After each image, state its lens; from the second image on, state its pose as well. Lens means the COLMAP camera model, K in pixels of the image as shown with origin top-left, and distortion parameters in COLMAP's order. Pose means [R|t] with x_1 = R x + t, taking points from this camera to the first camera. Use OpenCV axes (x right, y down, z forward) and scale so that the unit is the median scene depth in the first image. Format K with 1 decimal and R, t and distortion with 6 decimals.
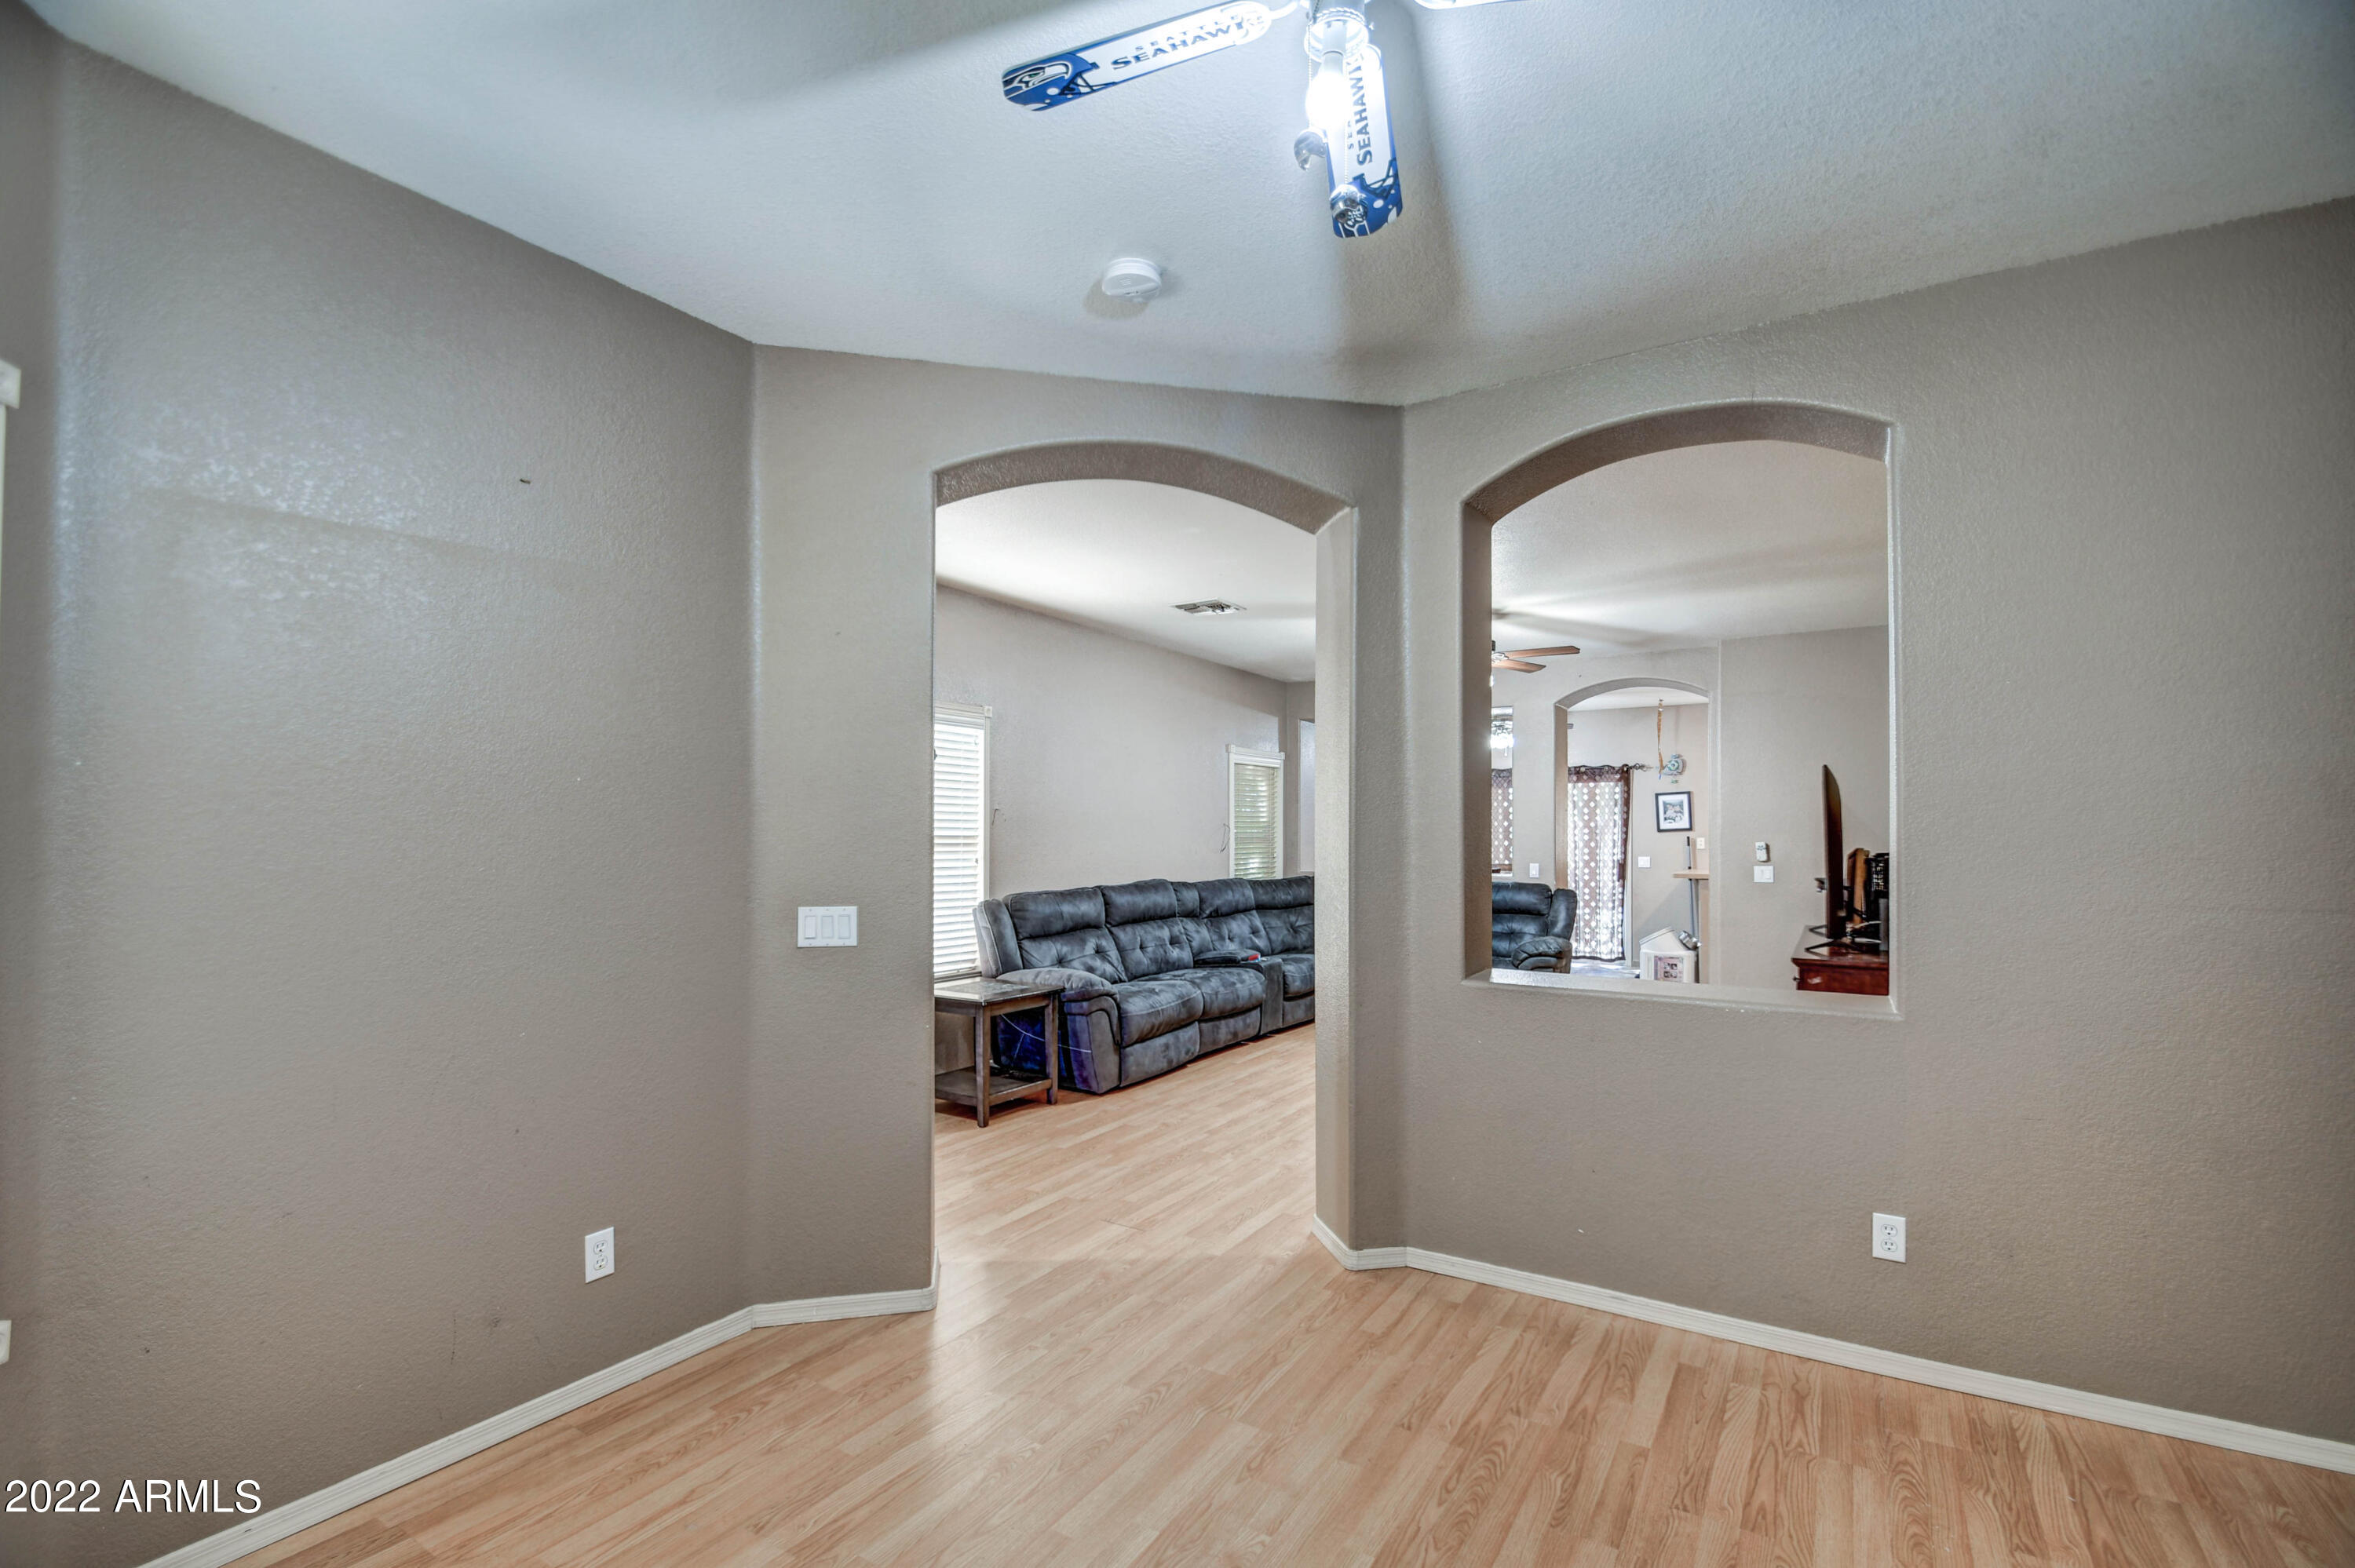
lens RADIAL K [[1071.6, 0, 1135.7], [0, 1071.6, 838.8], [0, 0, 1]] dist [-0.000288, -0.013841]
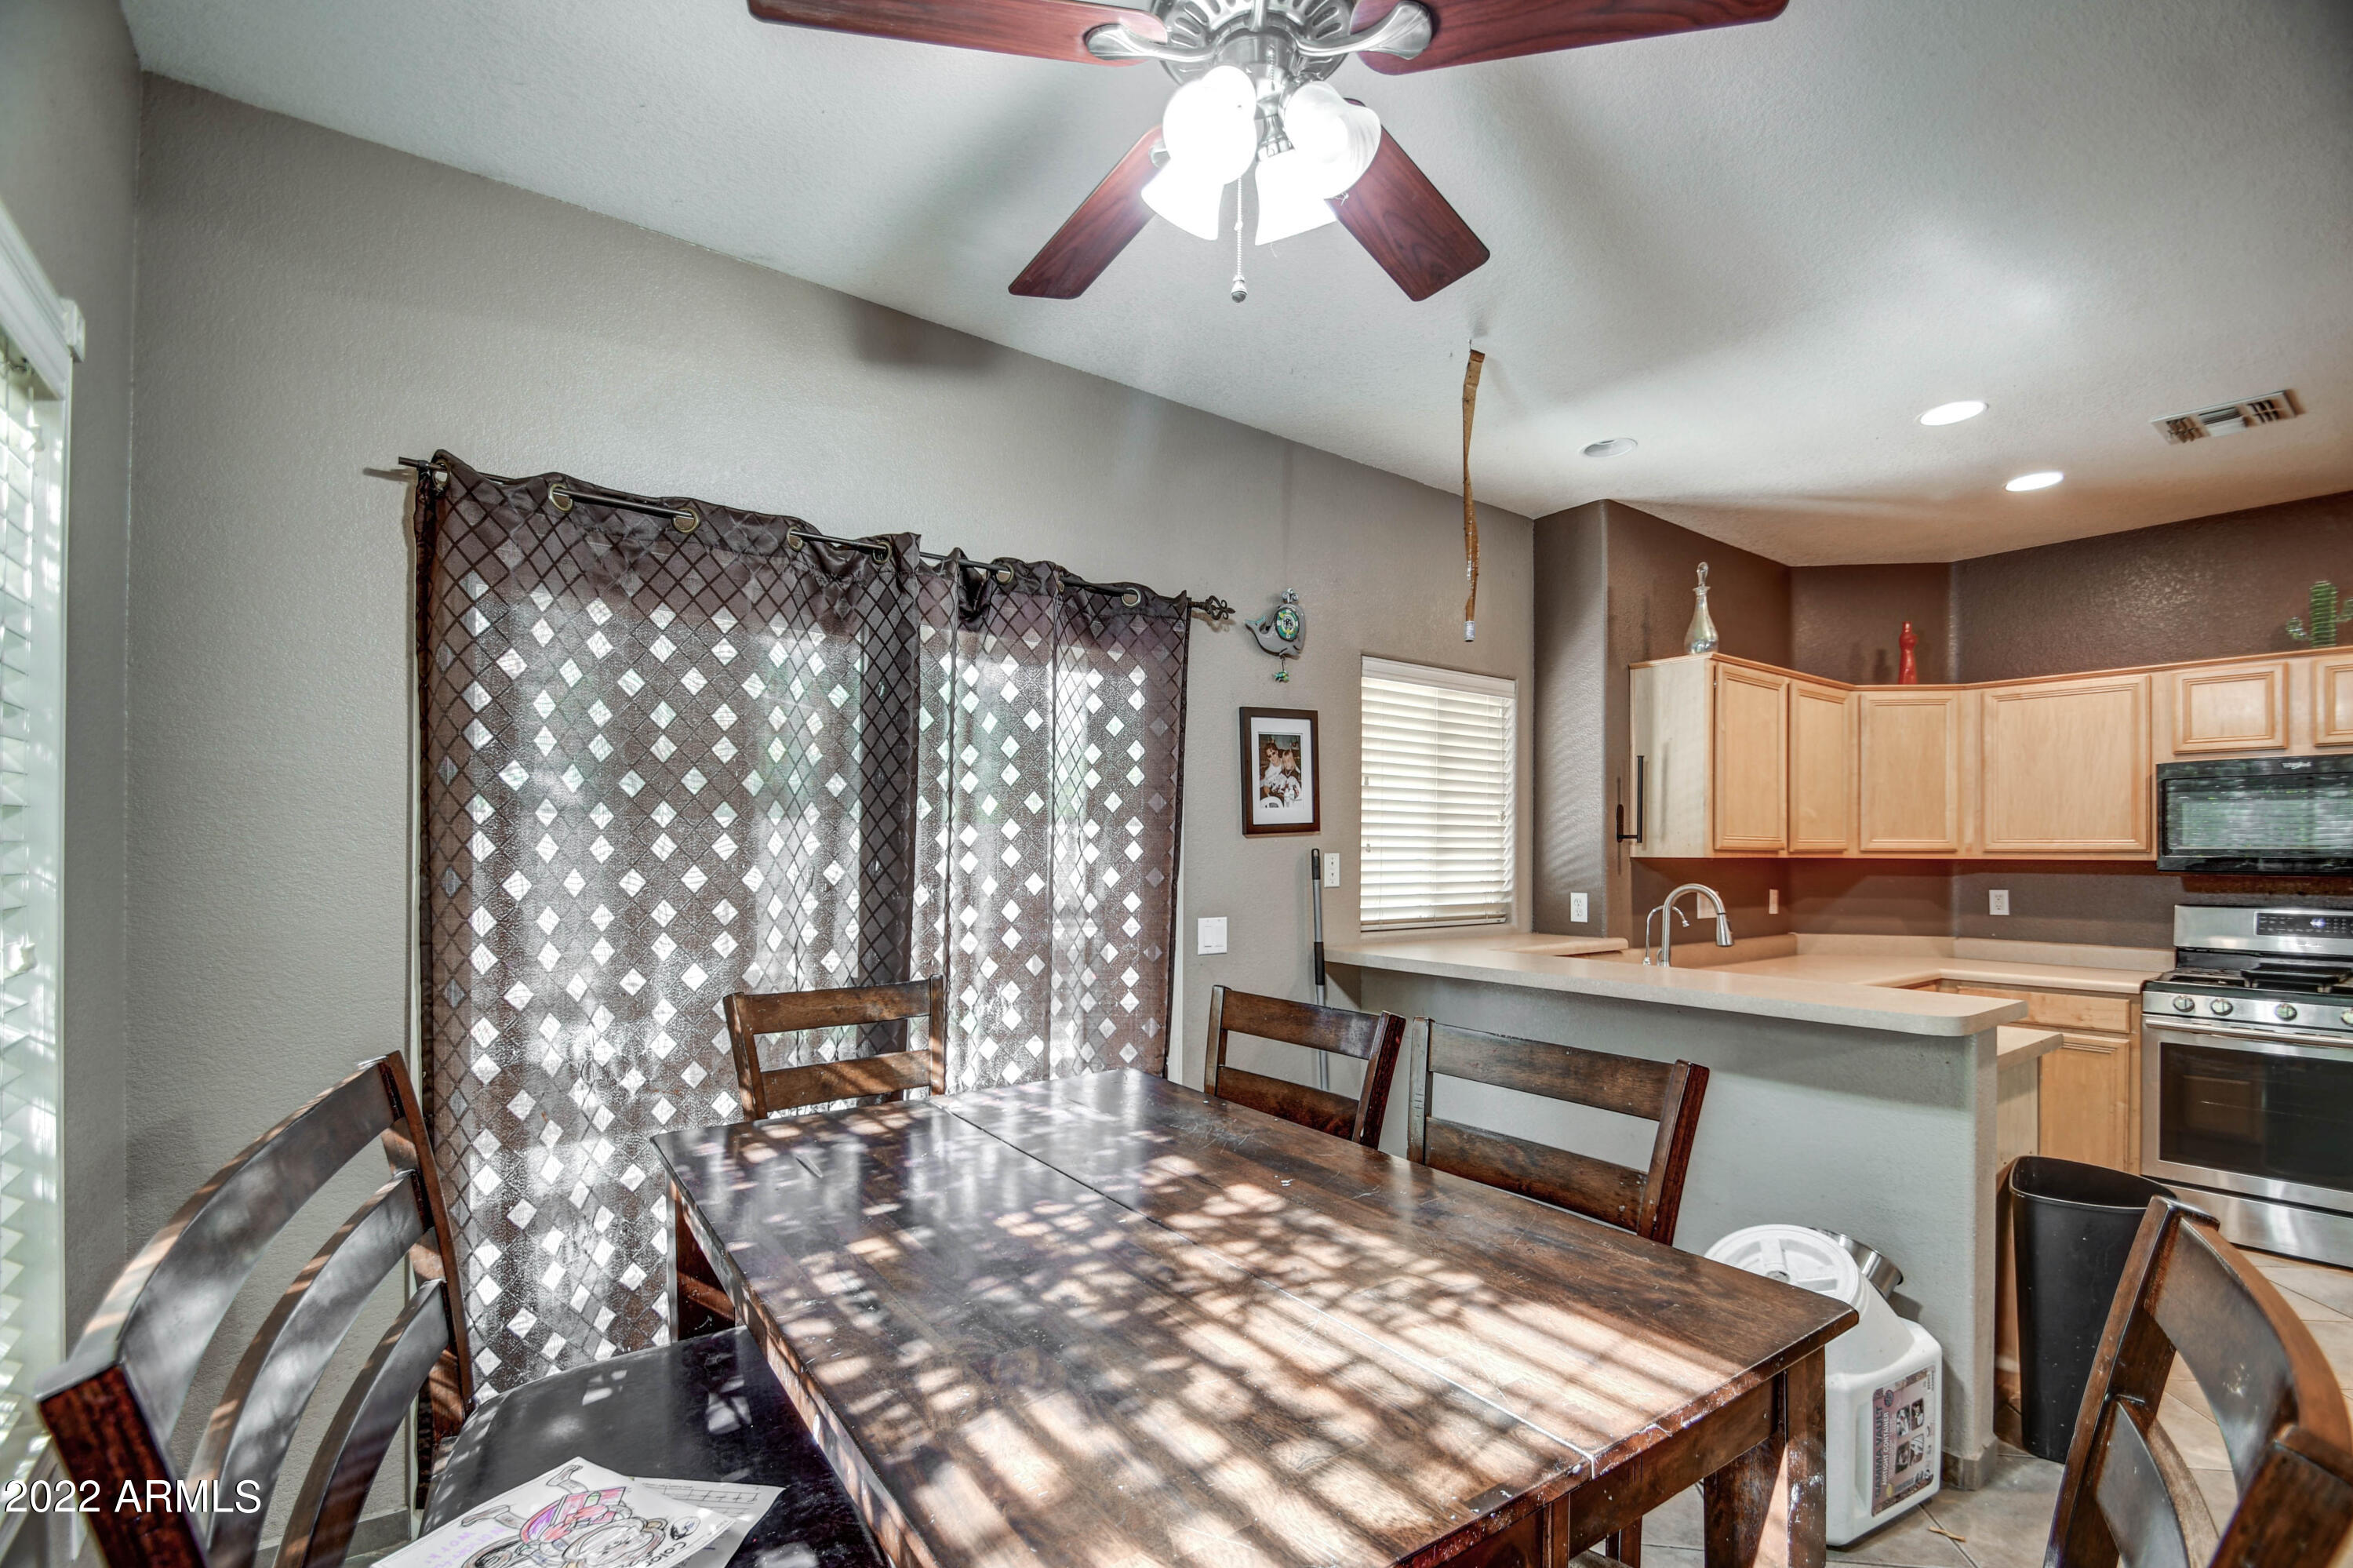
lens RADIAL K [[1039.9, 0, 1158.5], [0, 1039.9, 842.9], [0, 0, 1]] dist [0.008654, -0.014002]
pose [[0.355961, 0.004810, 0.934489, 0.313691], [-0.002704, 0.999988, -0.004117, -0.003964], [-0.934497, -0.001061, 0.355969, 1.431420]]
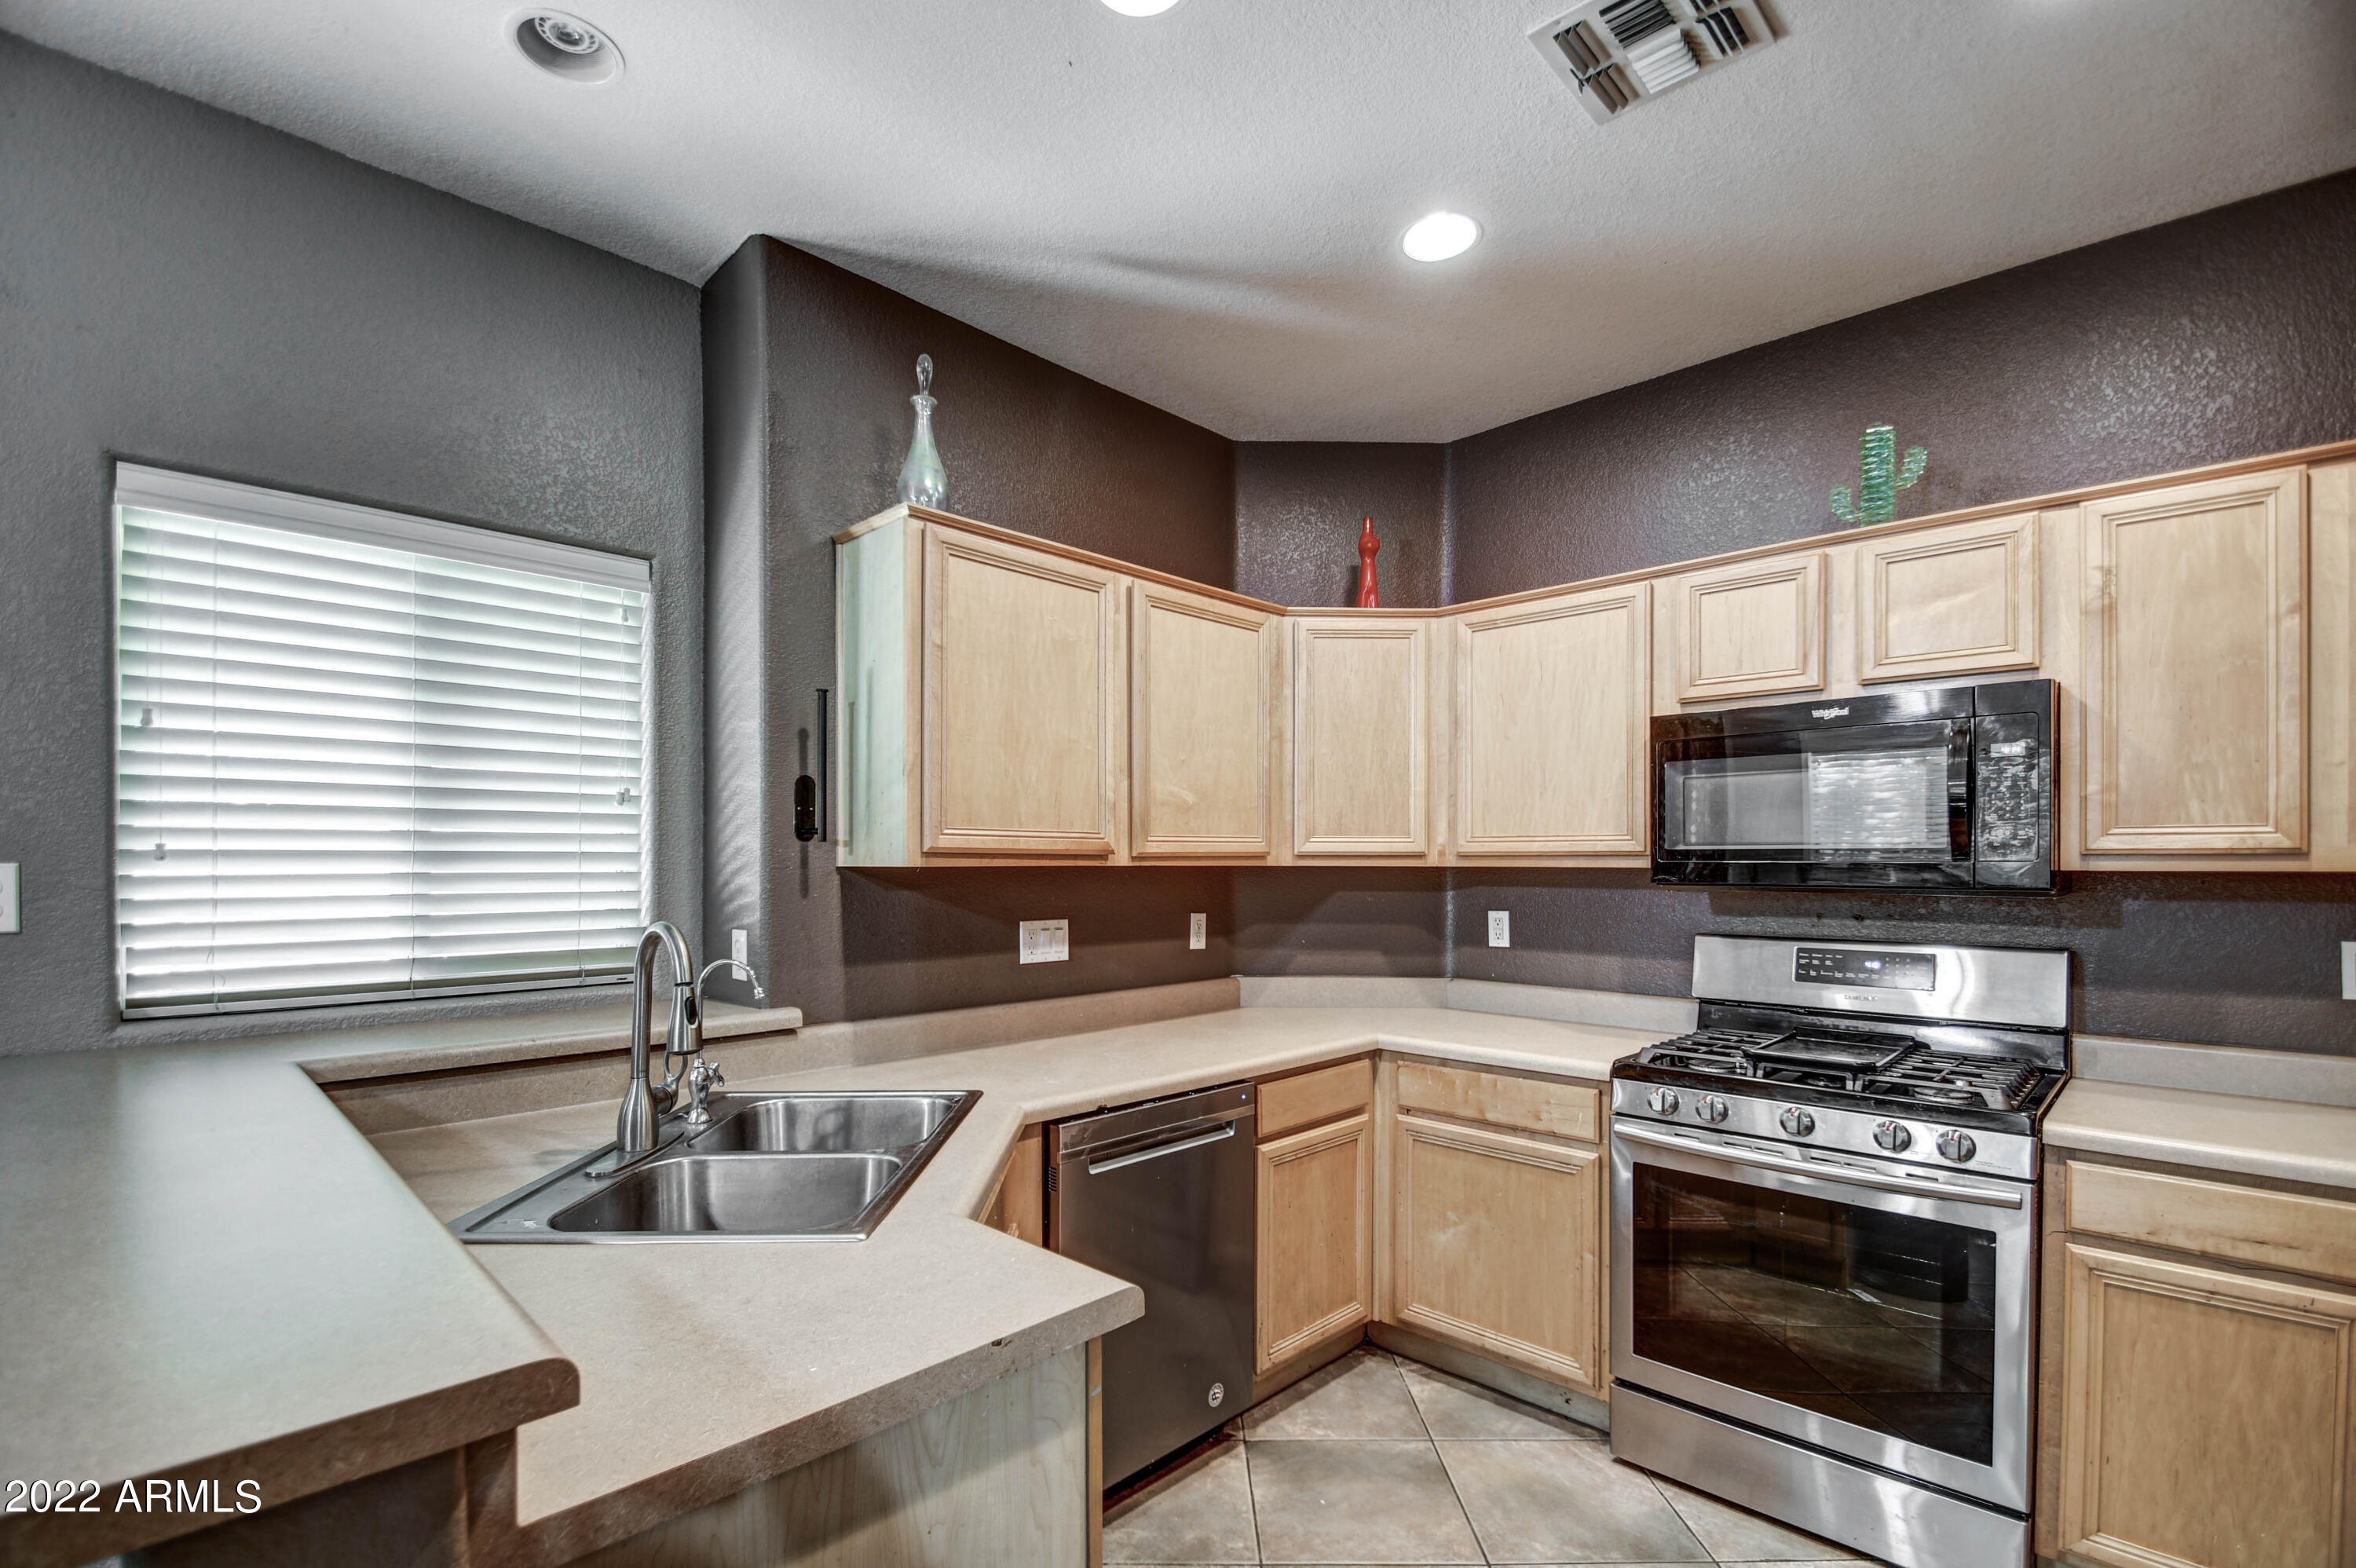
lens RADIAL K [[1049.1, 0, 1167.6], [0, 1049.1, 861.9], [0, 0, 1]] dist [0.019651, -0.022635]
pose [[0.203187, -0.005939, 0.979122, 0.629837], [0.001077, 0.999982, 0.005842, -0.002791], [-0.979139, -0.000132, 0.203189, 1.221089]]
